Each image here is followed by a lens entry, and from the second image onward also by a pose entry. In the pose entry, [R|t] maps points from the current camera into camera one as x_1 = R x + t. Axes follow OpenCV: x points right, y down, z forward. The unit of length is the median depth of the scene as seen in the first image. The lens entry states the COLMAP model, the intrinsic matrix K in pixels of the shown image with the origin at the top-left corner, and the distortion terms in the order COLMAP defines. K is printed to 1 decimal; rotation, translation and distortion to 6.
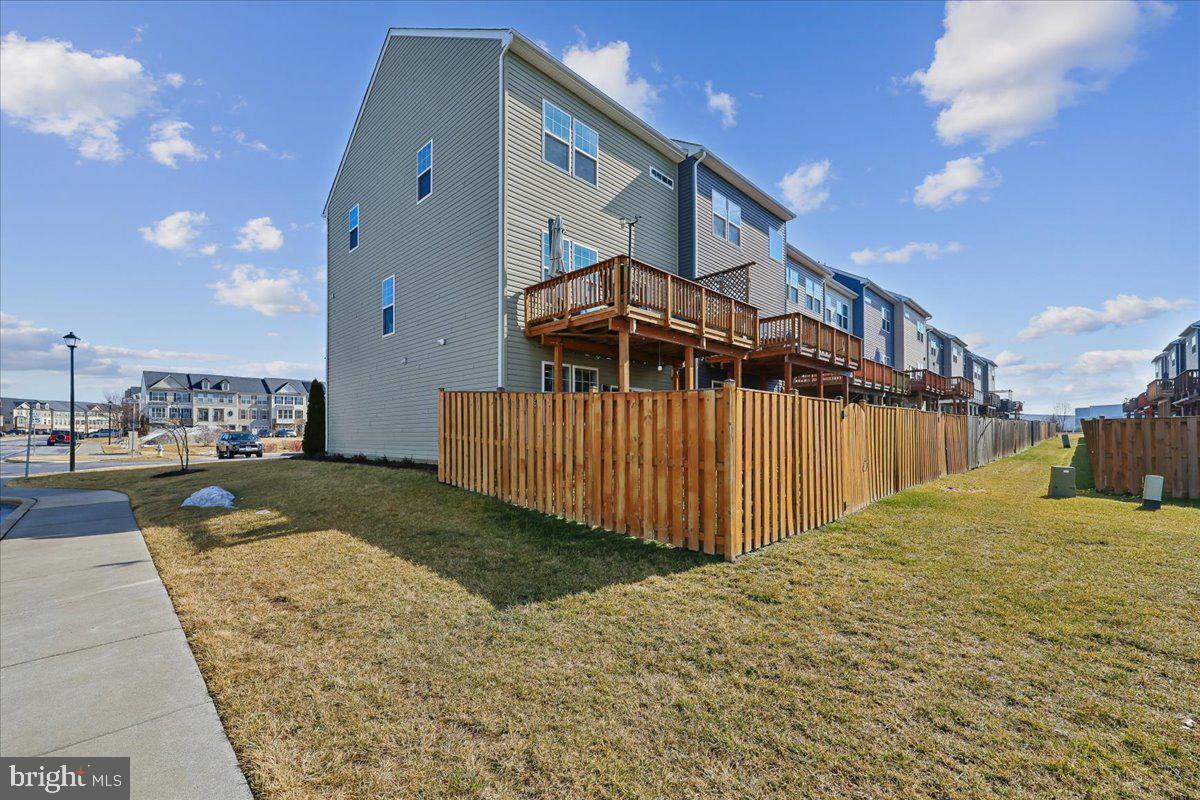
lens RADIAL K [[488.4, 0, 633.2], [0, 488.4, 430.1], [0, 0, 1]] dist [0.003546, -0.000277]
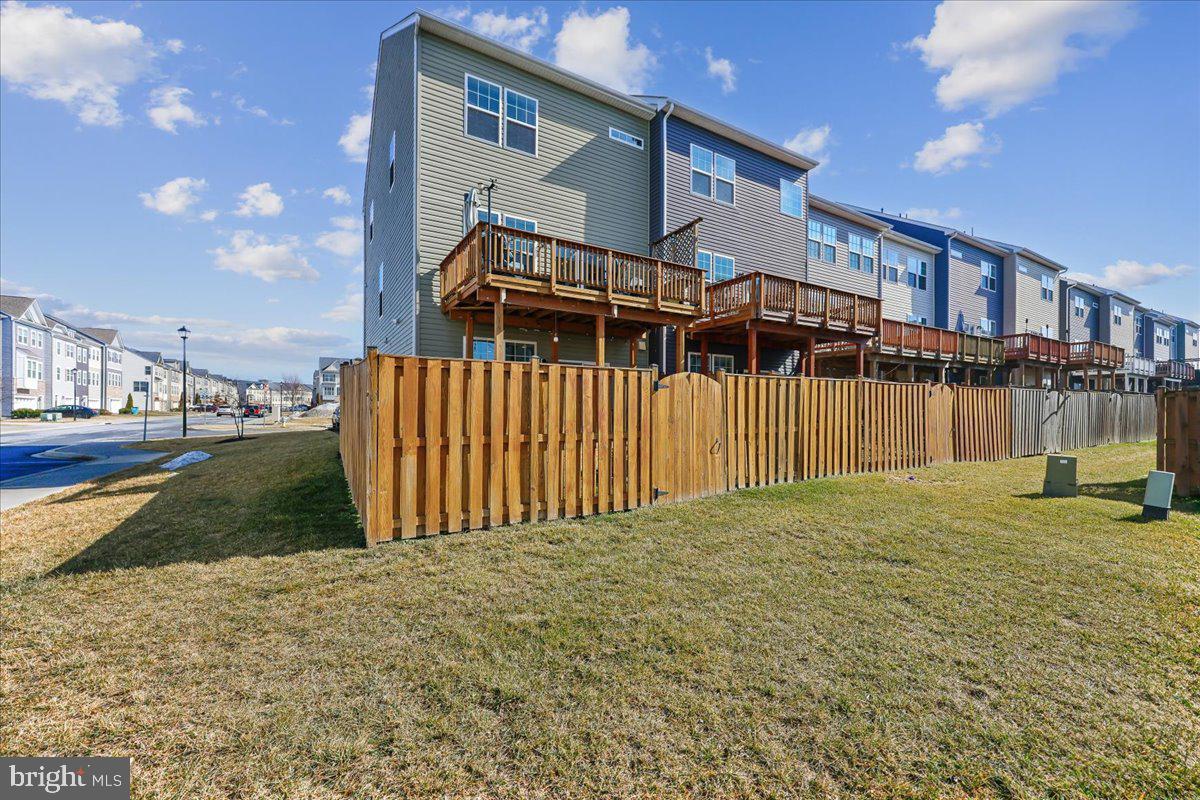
lens RADIAL K [[488.4, 0, 630.0], [0, 488.4, 410.7], [0, 0, 1]] dist [0.003546, -0.000277]
pose [[0.968871, 0.006144, -0.247489, 0.296511], [-0.004538, 0.999965, 0.007057, 0.002785], [0.247524, -0.005714, 0.968865, 0.083061]]
